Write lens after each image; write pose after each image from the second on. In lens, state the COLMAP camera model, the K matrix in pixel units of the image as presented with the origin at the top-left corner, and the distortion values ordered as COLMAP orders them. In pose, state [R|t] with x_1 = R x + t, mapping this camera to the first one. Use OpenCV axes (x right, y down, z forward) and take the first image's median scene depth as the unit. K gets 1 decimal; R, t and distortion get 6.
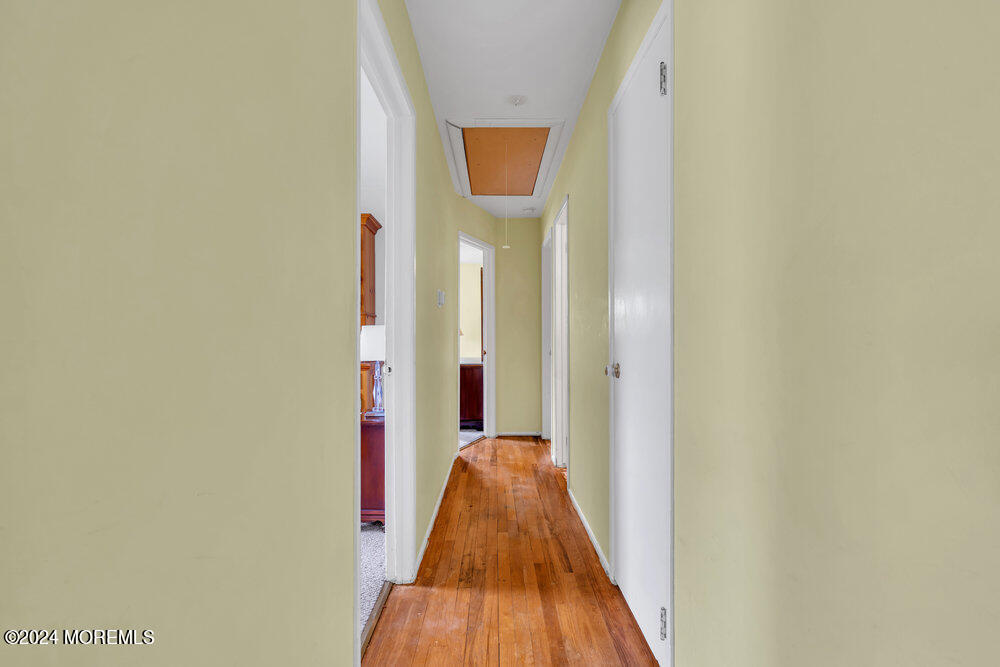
lens RADIAL K [[450.7, 0, 499.5], [0, 450.7, 335.0], [0, 0, 1]] dist [-0.002009, 0.000308]
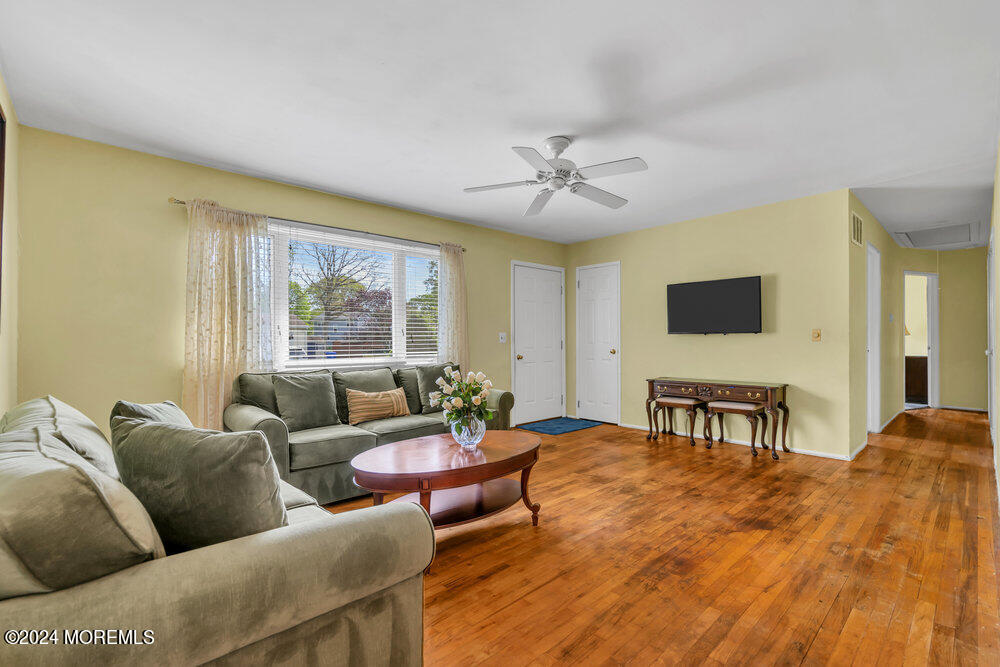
lens RADIAL K [[450.7, 0, 495.6], [0, 450.7, 337.8], [0, 0, 1]] dist [-0.002009, 0.000308]
pose [[0.680276, 0.012964, -0.732841, 0.073189], [-0.009764, 0.999915, 0.008624, 0.013336], [0.732891, 0.001289, 0.680345, -0.929061]]
